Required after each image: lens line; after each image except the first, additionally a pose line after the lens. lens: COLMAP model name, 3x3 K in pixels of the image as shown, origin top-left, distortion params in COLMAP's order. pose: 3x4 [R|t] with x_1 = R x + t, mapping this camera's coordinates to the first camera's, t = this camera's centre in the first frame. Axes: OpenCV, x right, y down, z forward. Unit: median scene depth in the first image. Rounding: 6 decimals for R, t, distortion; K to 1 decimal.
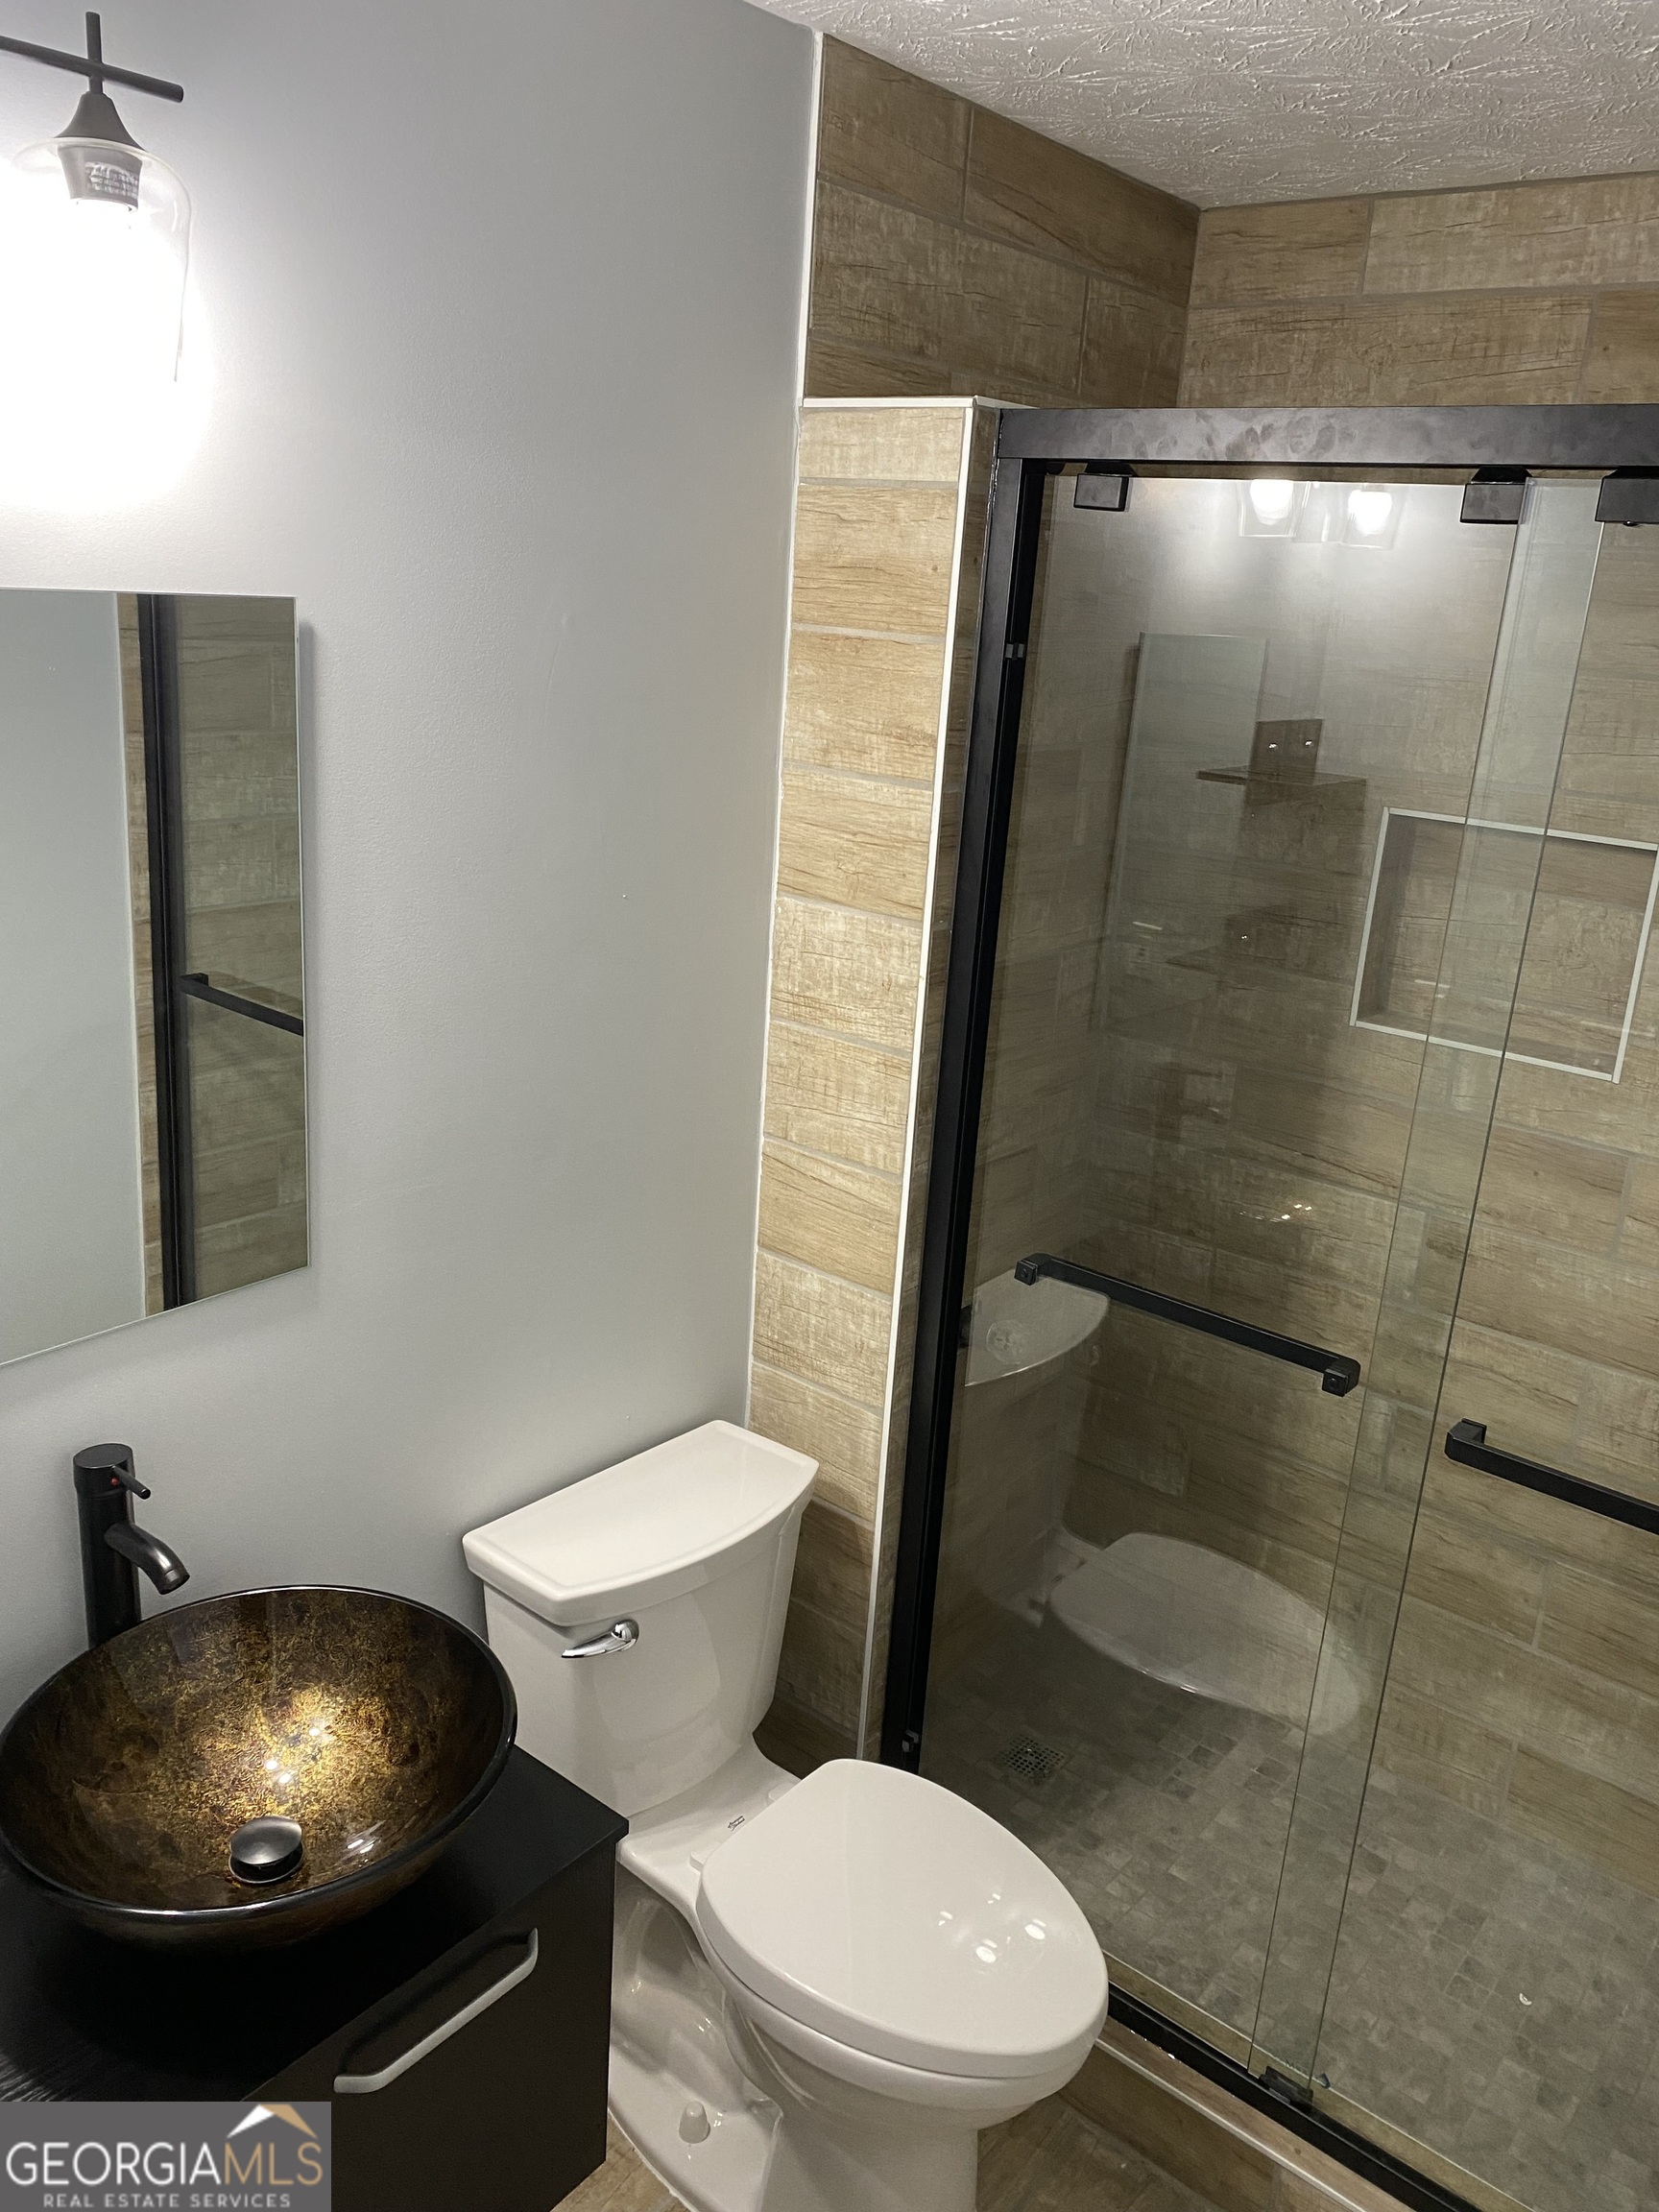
lens RADIAL K [[1642.6, 0, 829.5], [0, 1642.6, 1106.0], [0, 0, 1]] dist [0.059303, -0.072328]
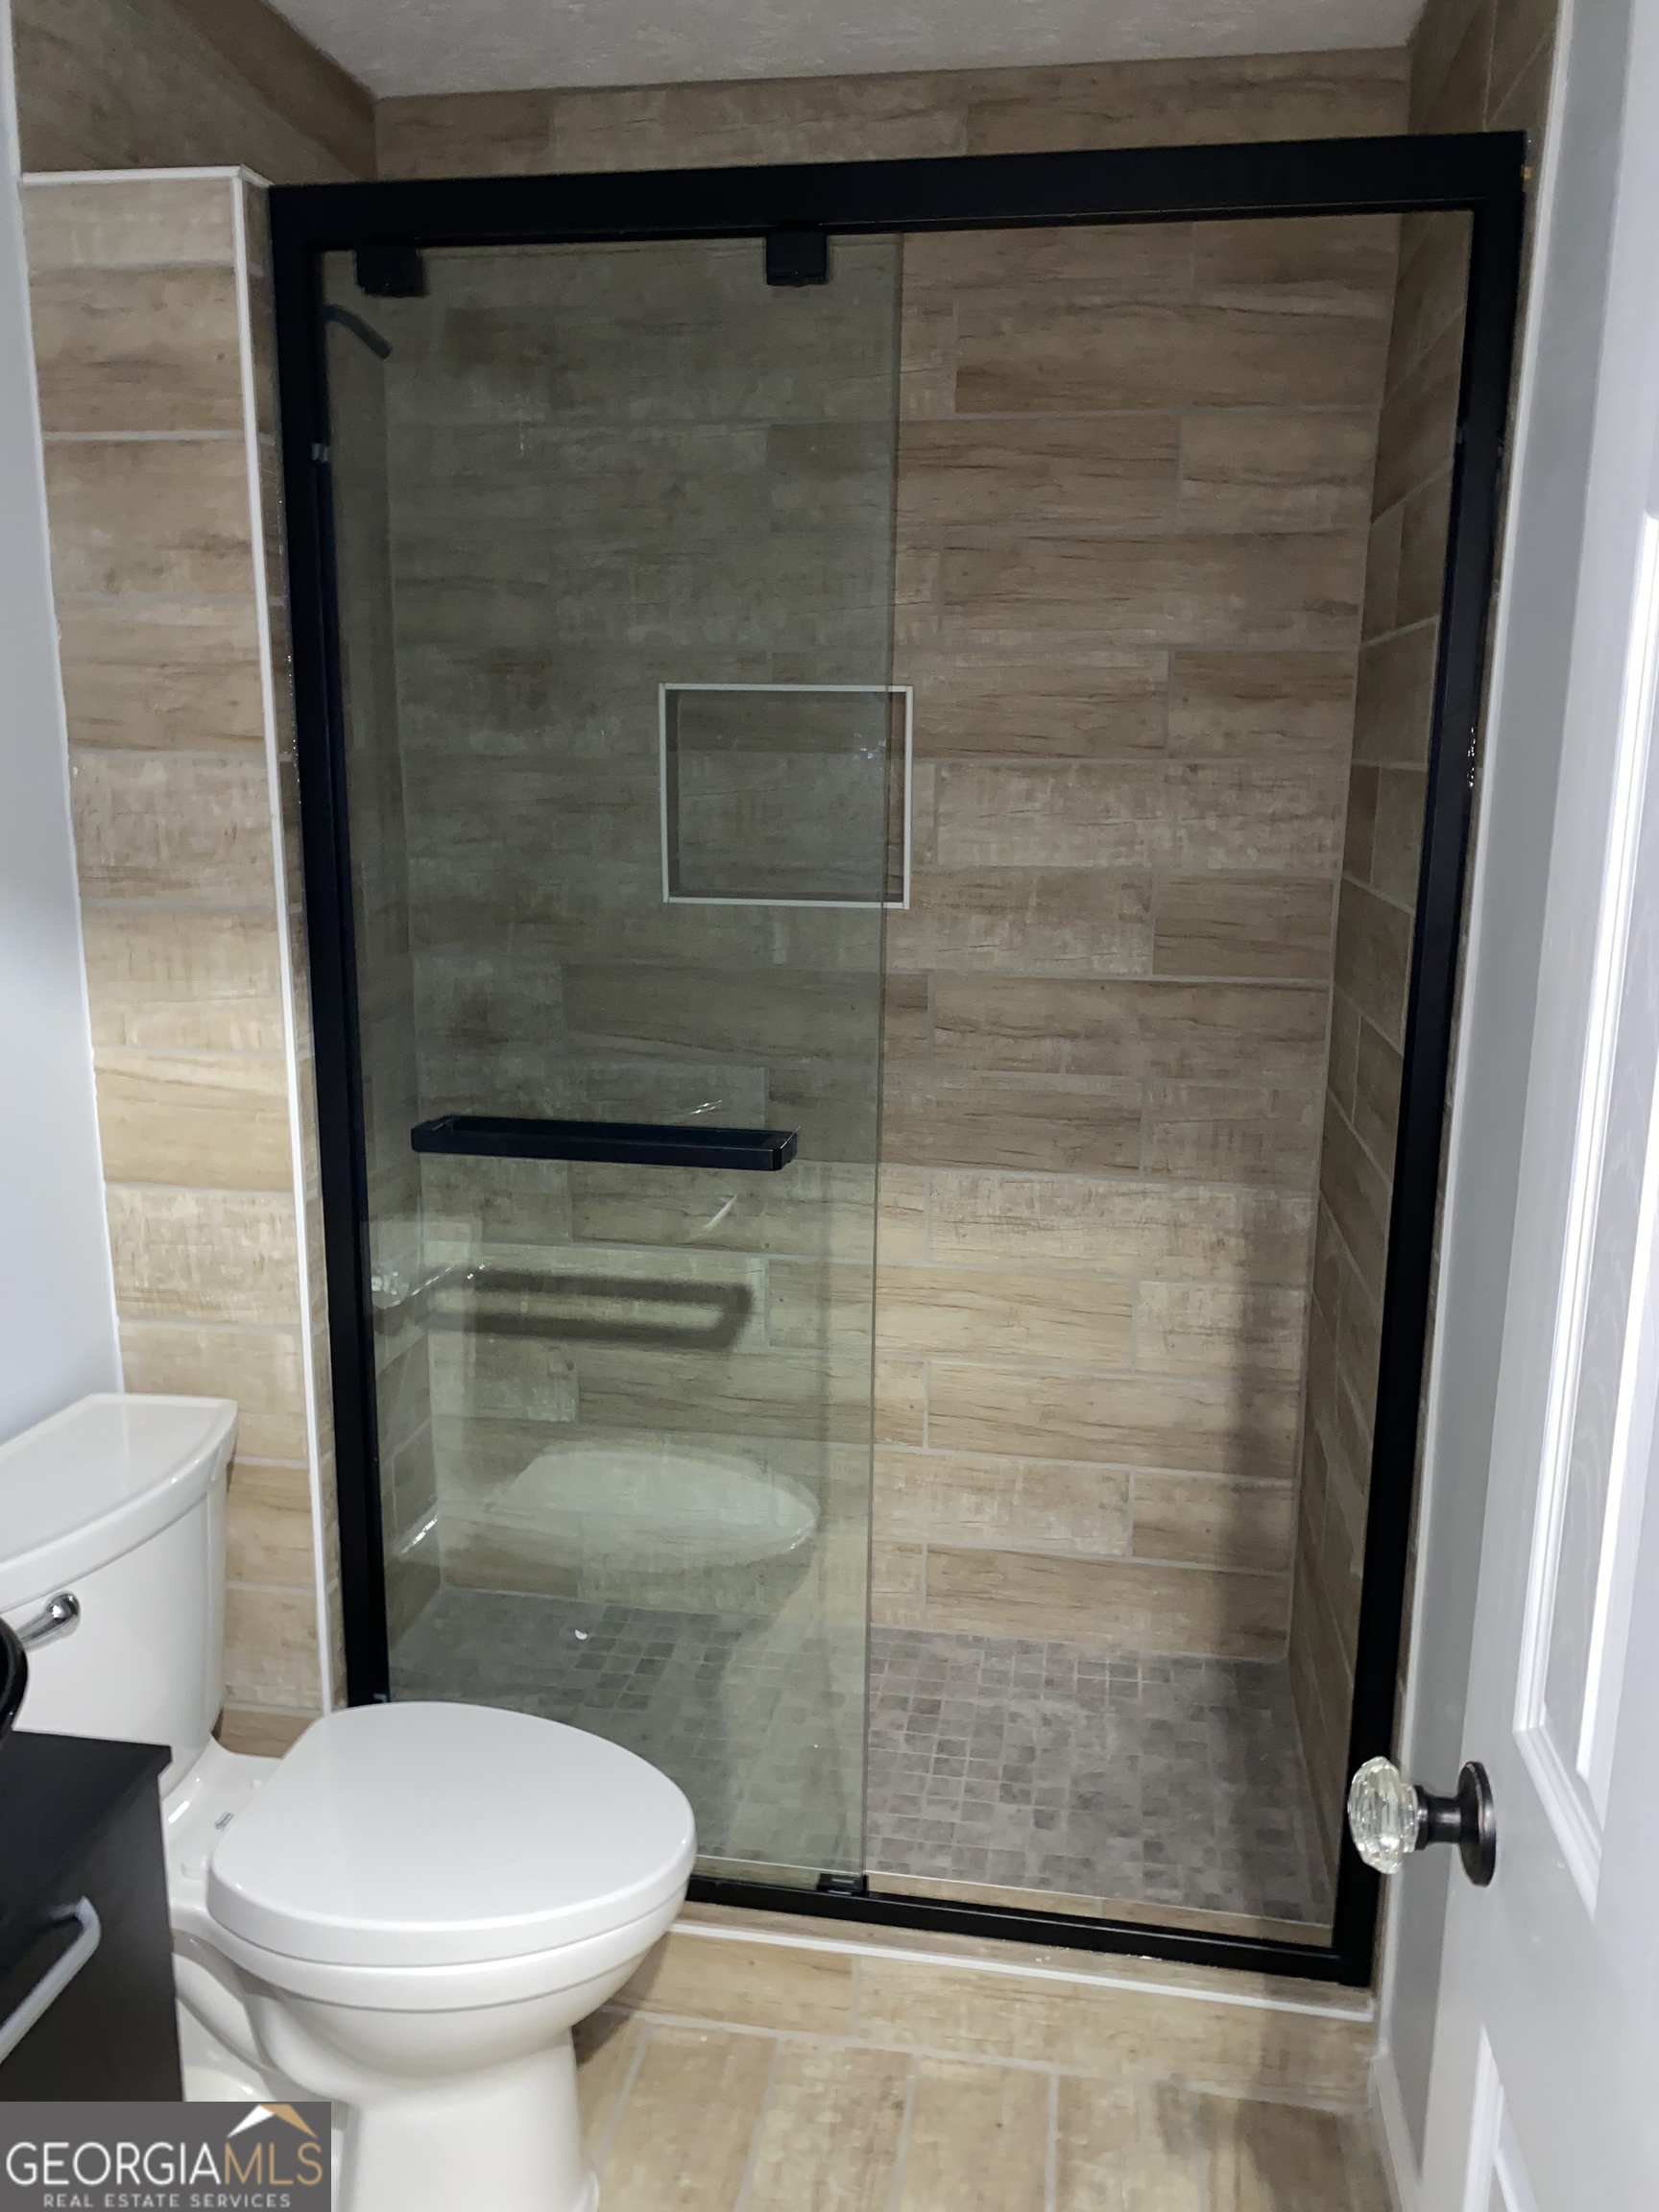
lens RADIAL K [[1665.7, 0, 837.1], [0, 1665.7, 1105.2], [0, 0, 1]] dist [0.049250, -0.076510]
pose [[0.867333, -0.159157, 0.471596, -0.121519], [0.186999, 0.982282, -0.012411, 0.131461], [-0.461264, 0.098952, 0.881728, 0.059128]]
